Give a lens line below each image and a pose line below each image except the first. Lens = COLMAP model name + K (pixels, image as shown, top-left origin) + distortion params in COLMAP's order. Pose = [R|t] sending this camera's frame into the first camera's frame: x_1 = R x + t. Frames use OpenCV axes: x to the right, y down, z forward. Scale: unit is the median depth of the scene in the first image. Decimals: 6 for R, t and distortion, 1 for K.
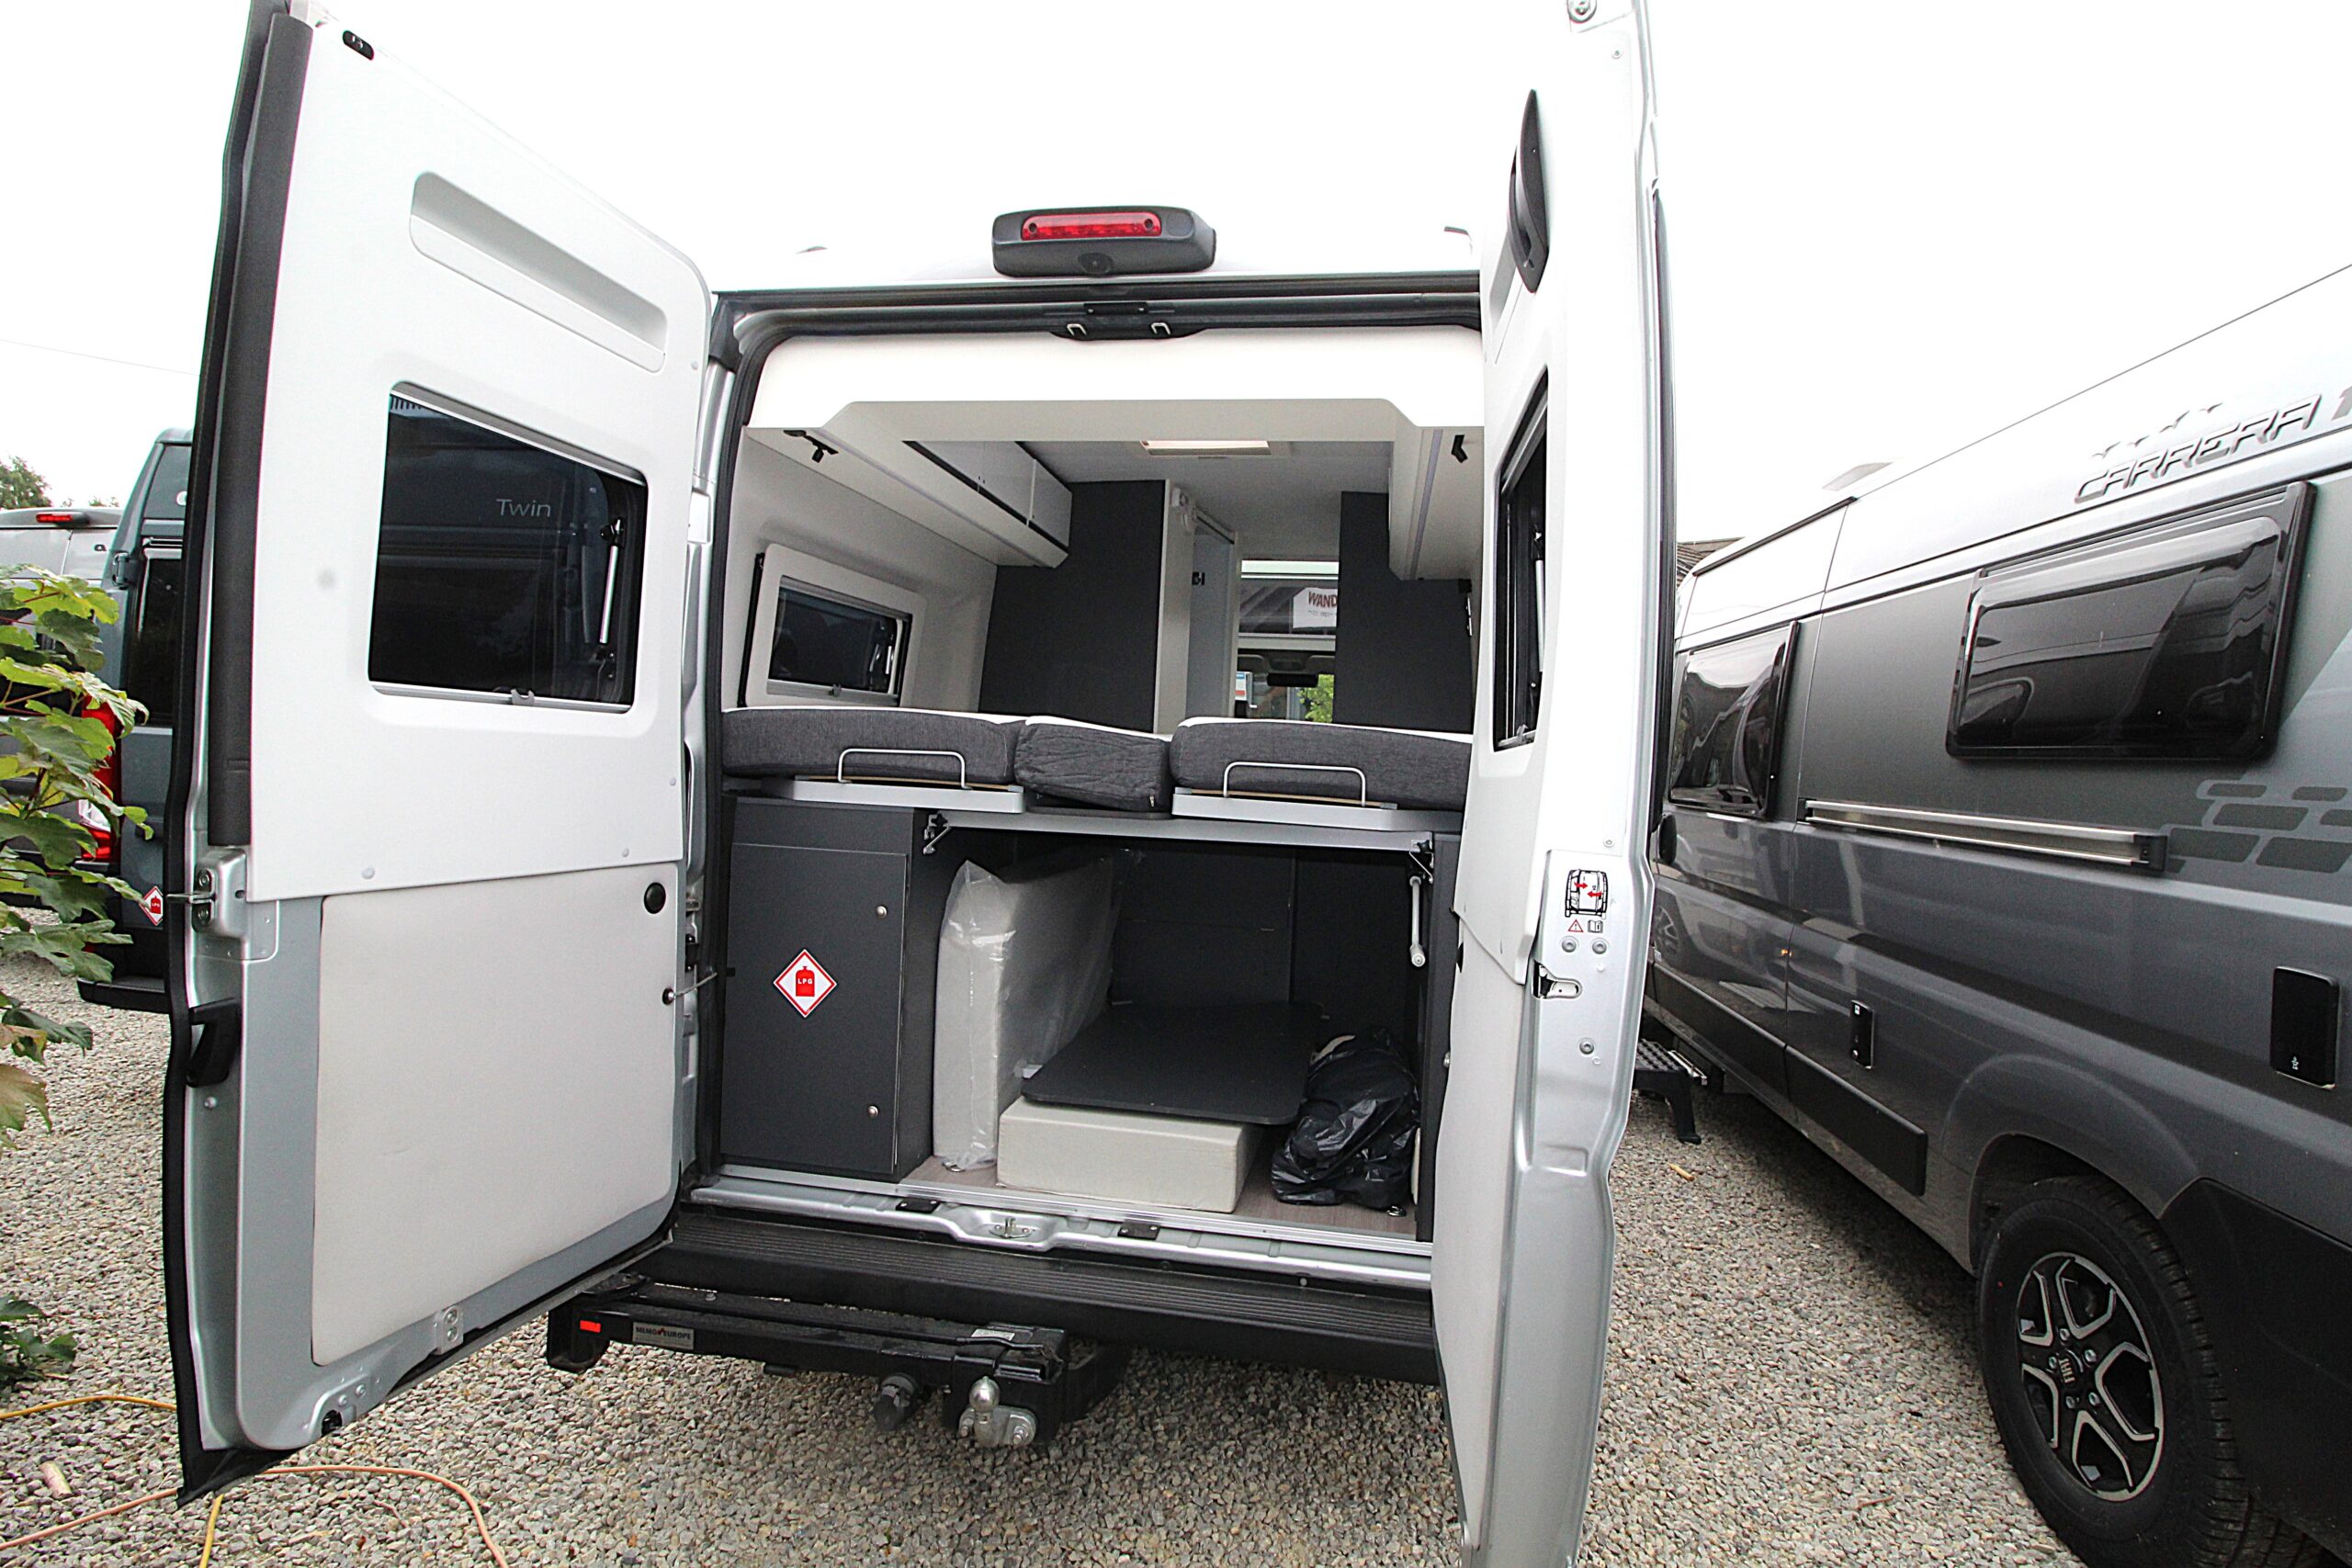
lens RADIAL K [[1114.6, 0, 1197.8], [0, 1114.6, 770.4], [0, 0, 1]] dist [-0.008378, -0.007409]
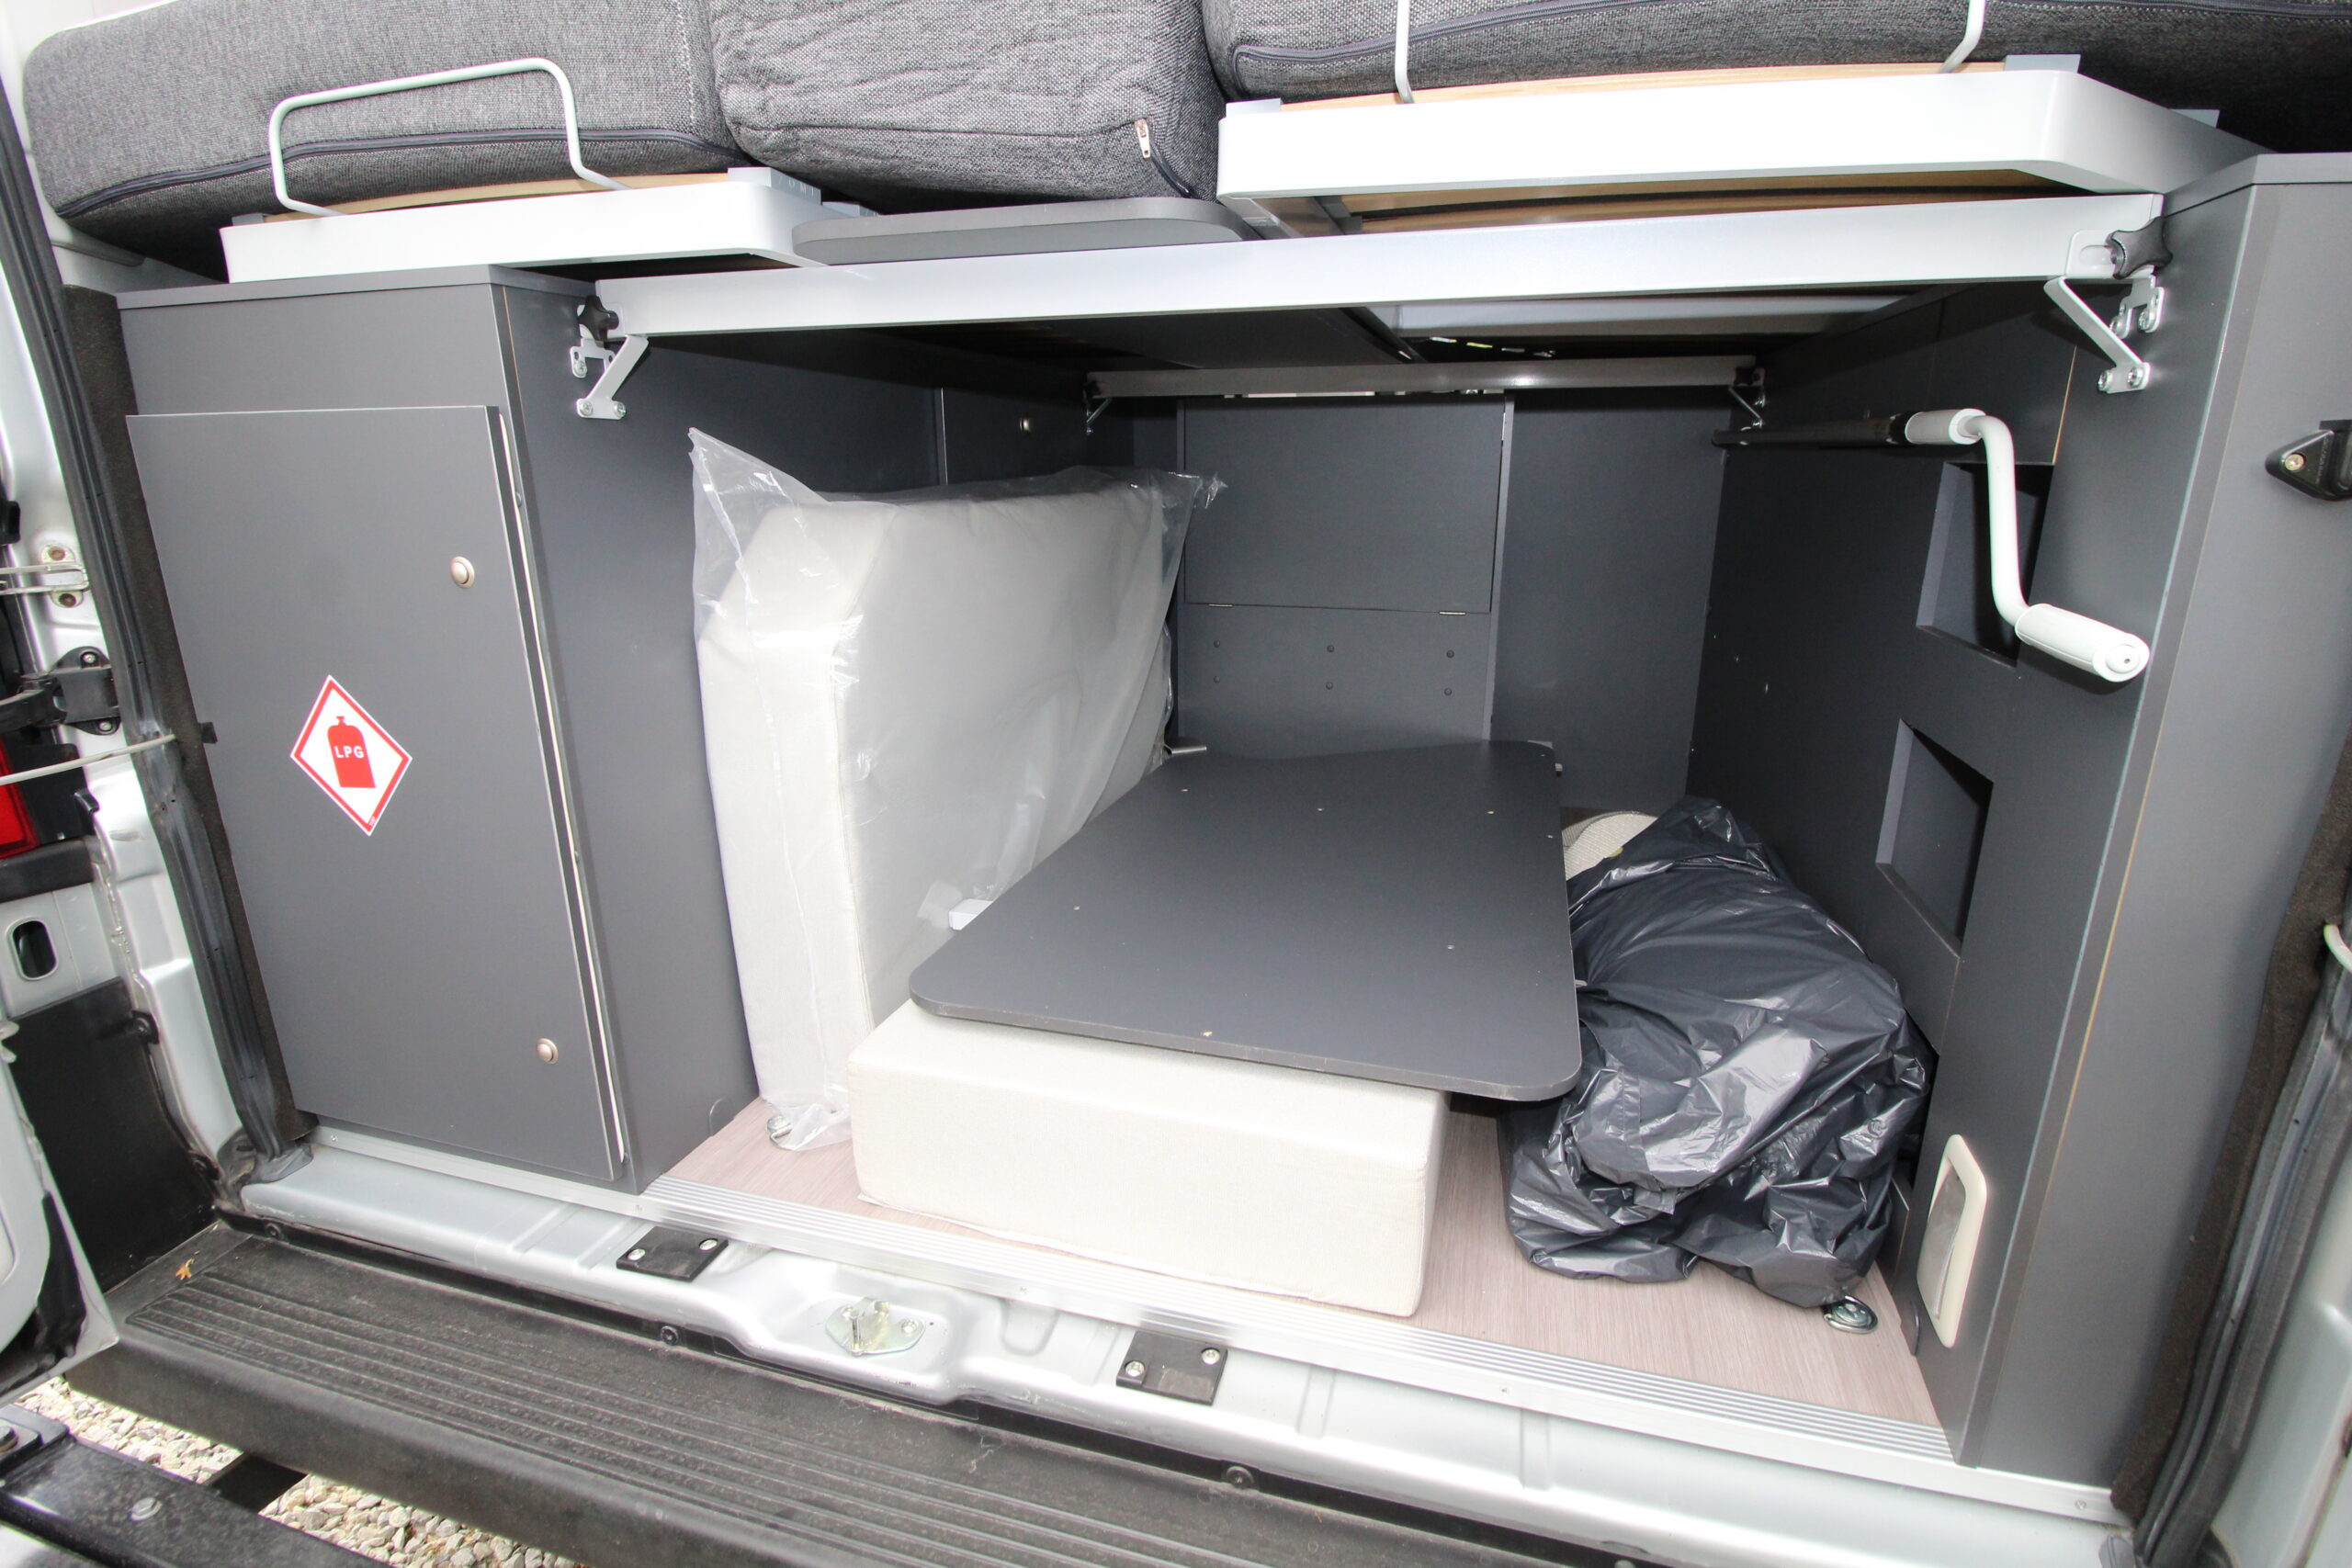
lens RADIAL K [[1114.6, 0, 1188.0], [0, 1114.6, 780.8], [0, 0, 1]] dist [-0.008378, -0.007409]
pose [[0.992024, -0.013734, -0.125295, 0.004017], [0.046433, 0.963959, 0.261968, 0.108138], [0.117181, -0.265696, 0.956909, 0.648010]]
